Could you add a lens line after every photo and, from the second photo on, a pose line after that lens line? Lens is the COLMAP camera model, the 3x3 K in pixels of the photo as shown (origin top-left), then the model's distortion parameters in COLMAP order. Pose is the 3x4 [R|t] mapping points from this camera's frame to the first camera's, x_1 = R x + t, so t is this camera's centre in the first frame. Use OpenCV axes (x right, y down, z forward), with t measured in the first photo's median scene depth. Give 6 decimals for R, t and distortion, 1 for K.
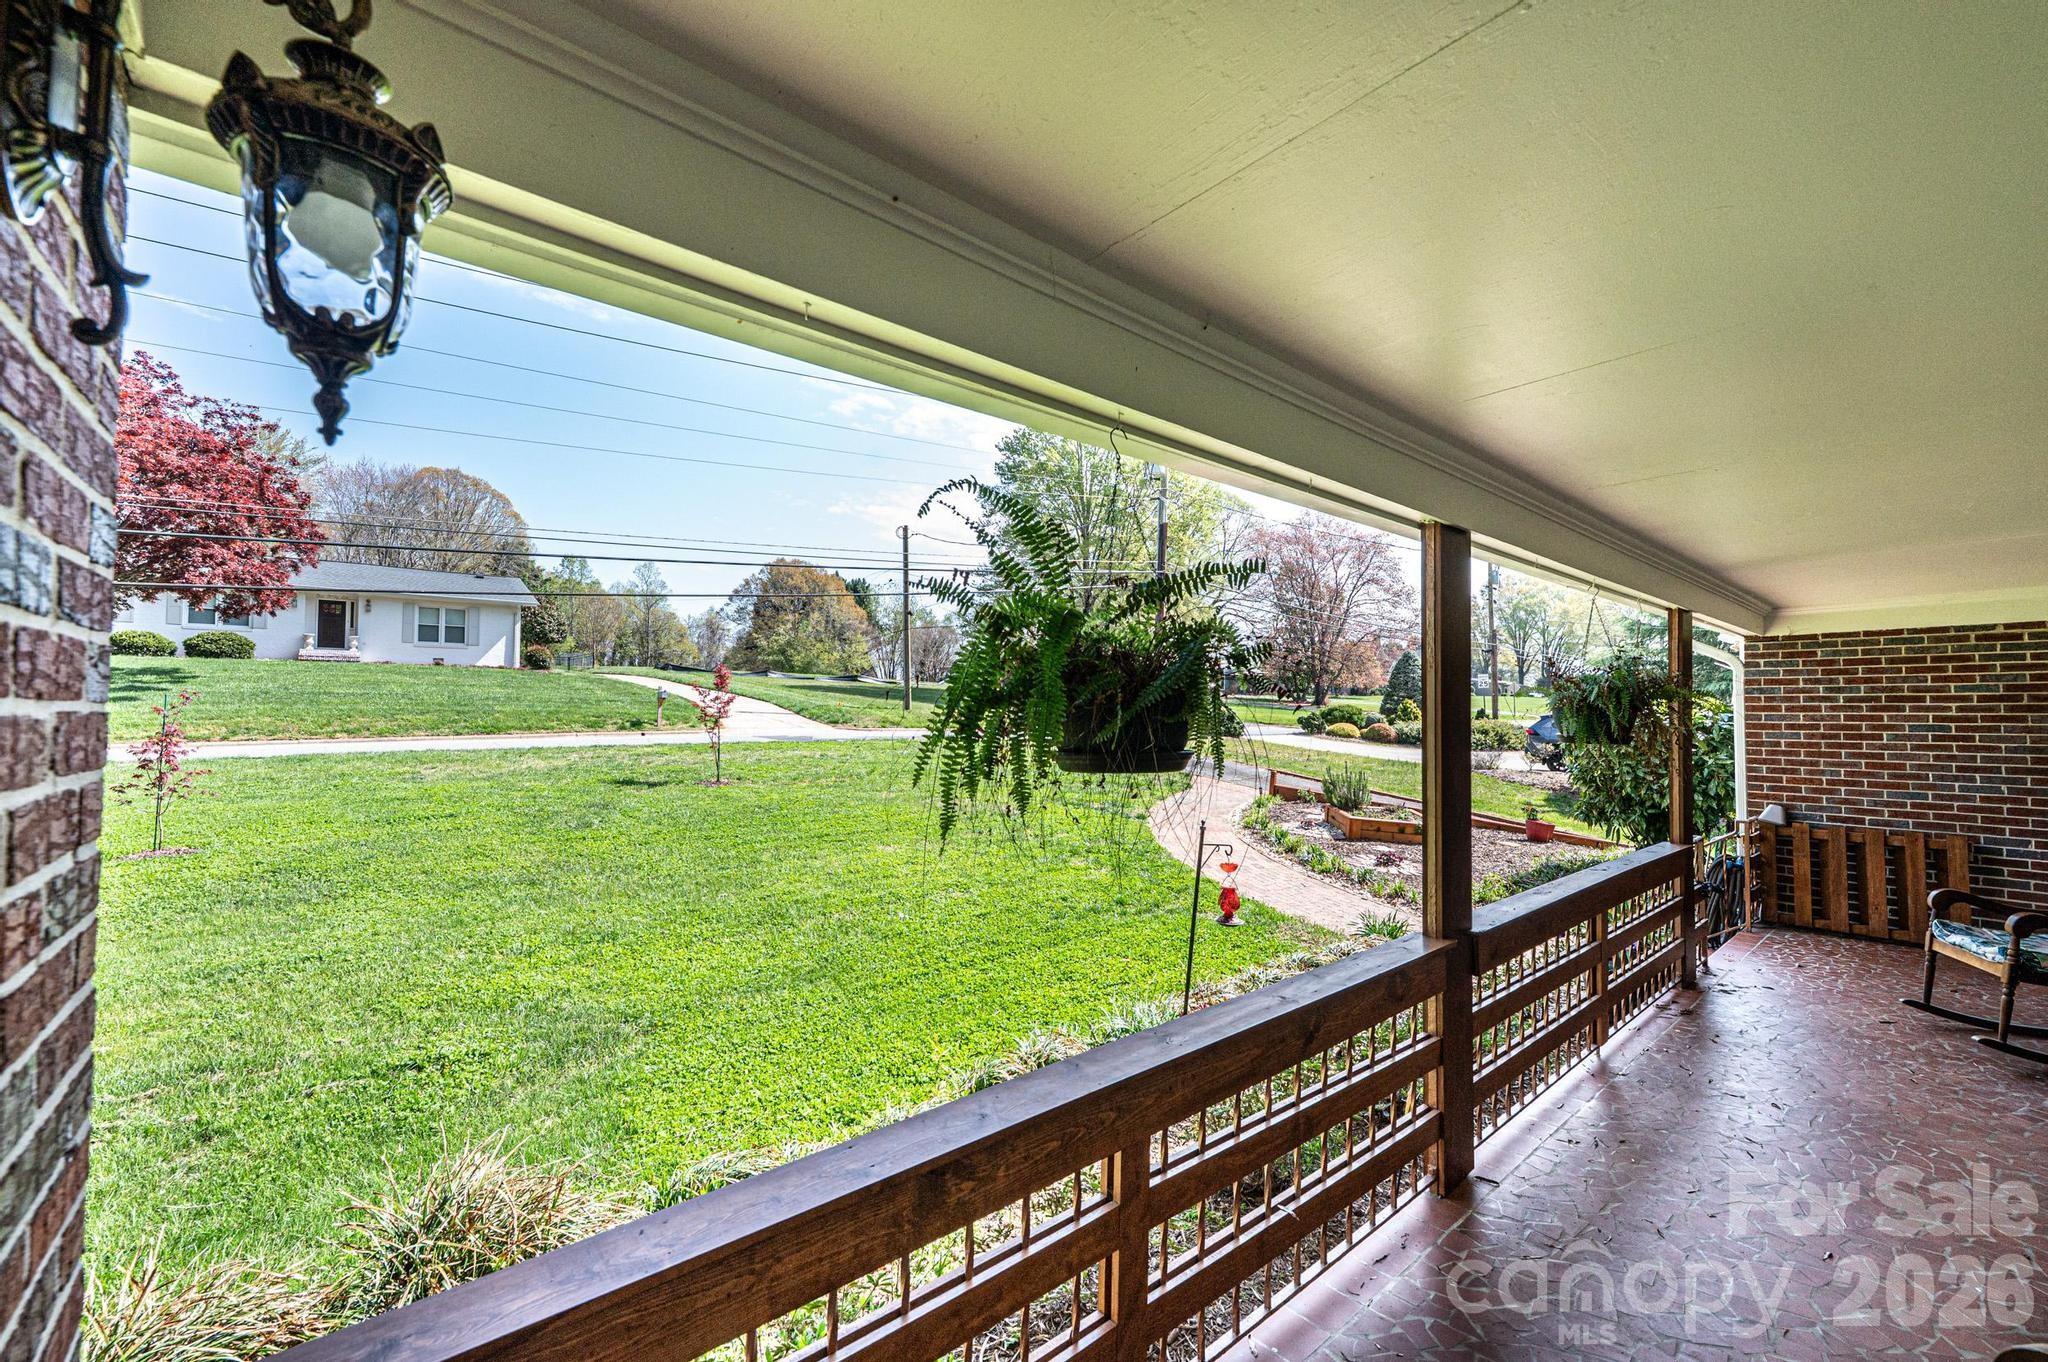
lens RADIAL K [[813.2, 0, 1027.0], [0, 813.2, 679.6], [0, 0, 1]] dist [0.000831, 0.000552]
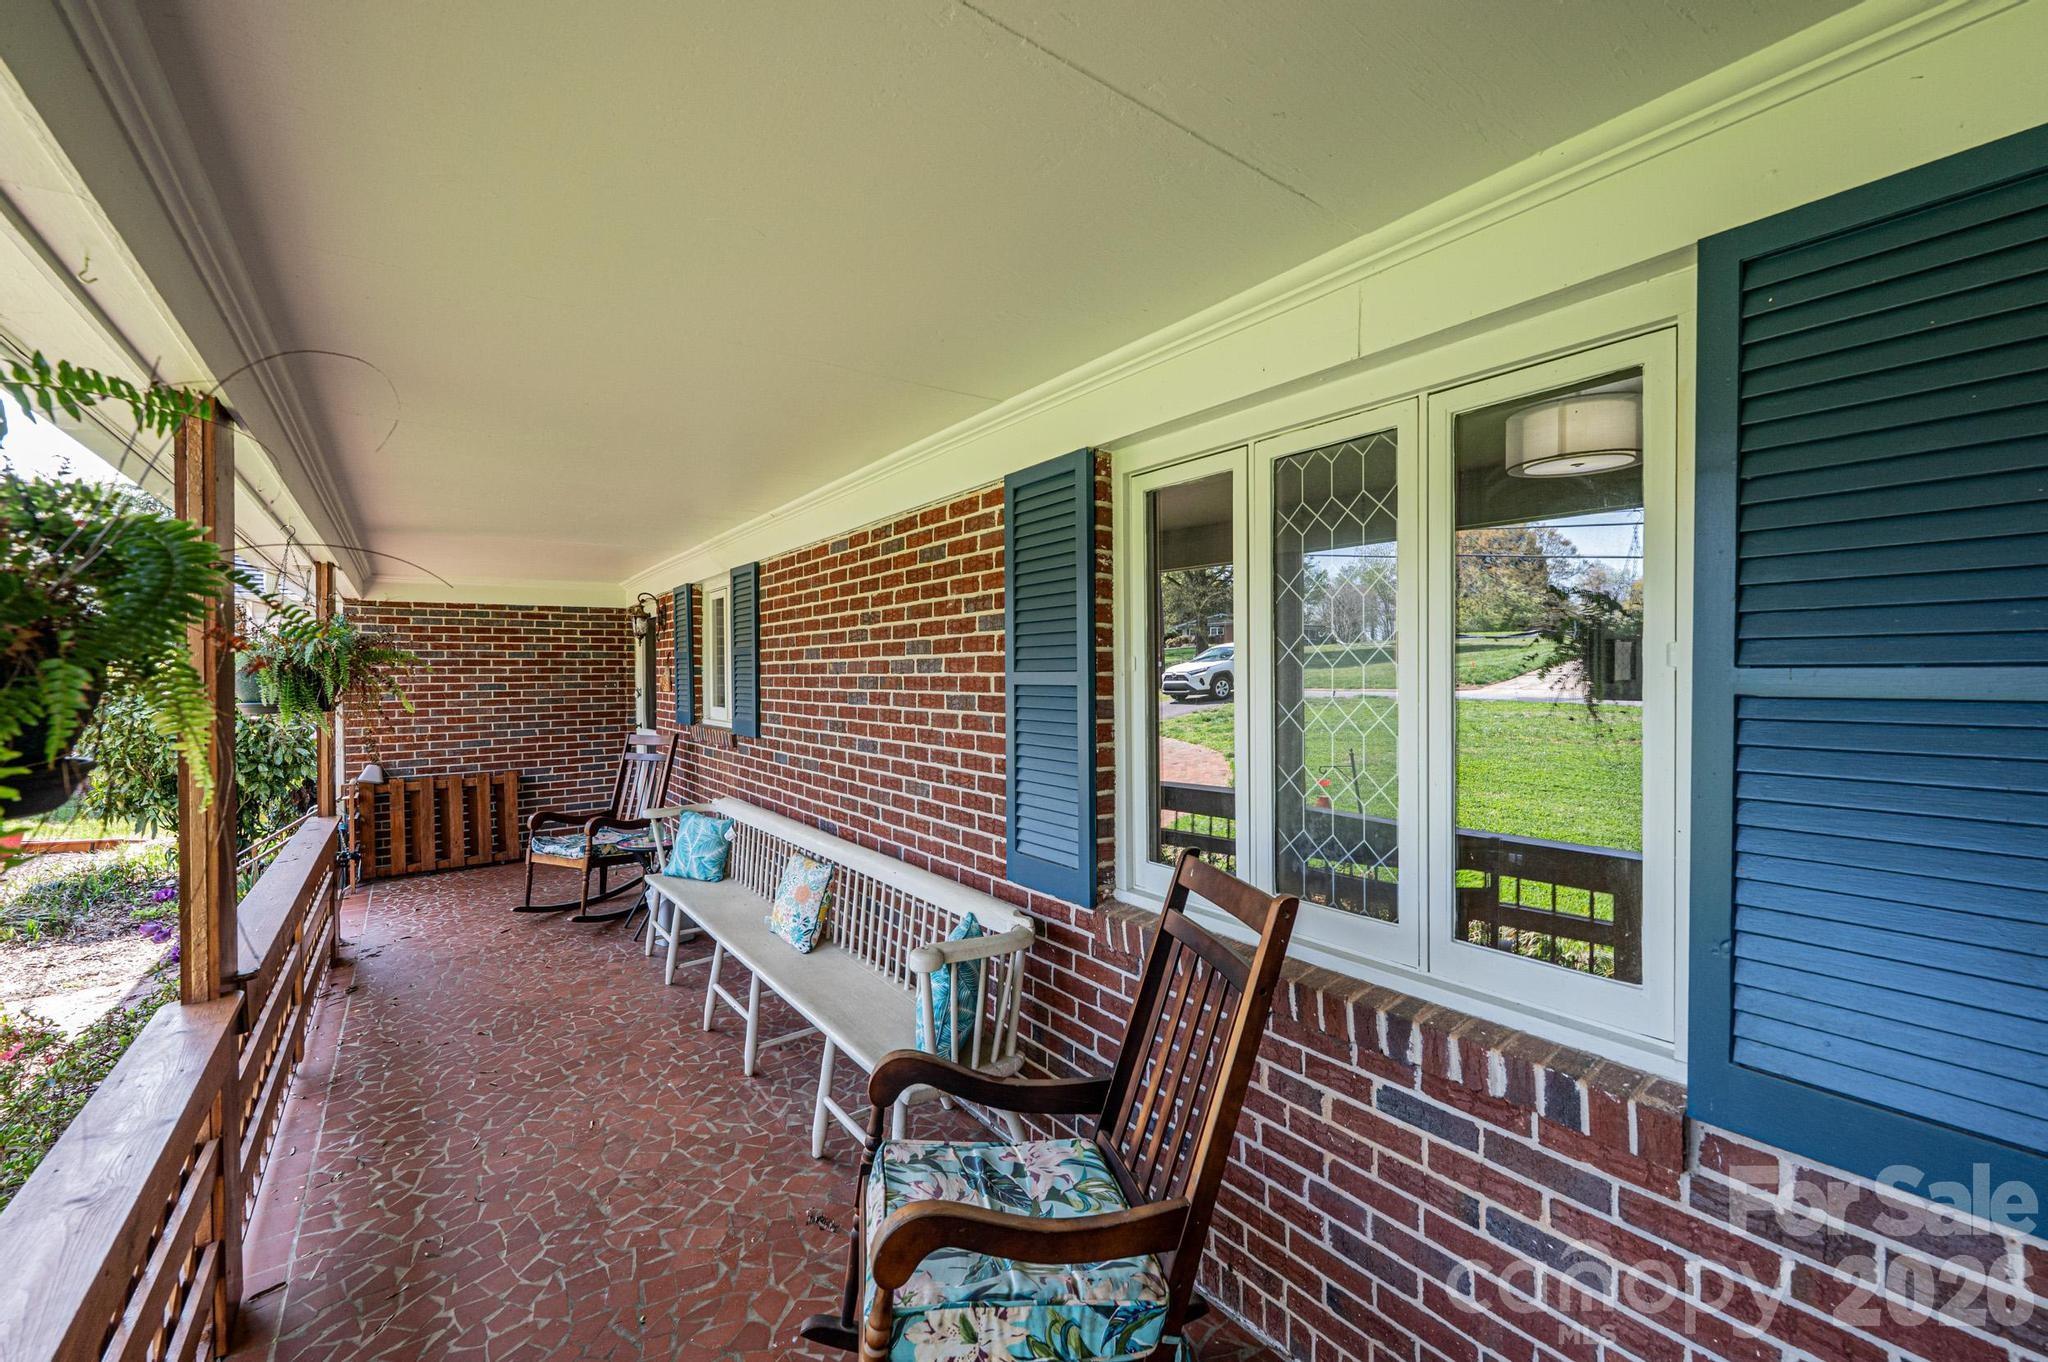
lens RADIAL K [[813.2, 0, 1027.6], [0, 813.2, 682.8], [0, 0, 1]] dist [0.000831, 0.000552]
pose [[0.053685, -0.018551, 0.998386, -0.068227], [-0.029073, 0.999375, 0.020133, 0.005477], [-0.998135, -0.030106, 0.053112, 0.125694]]
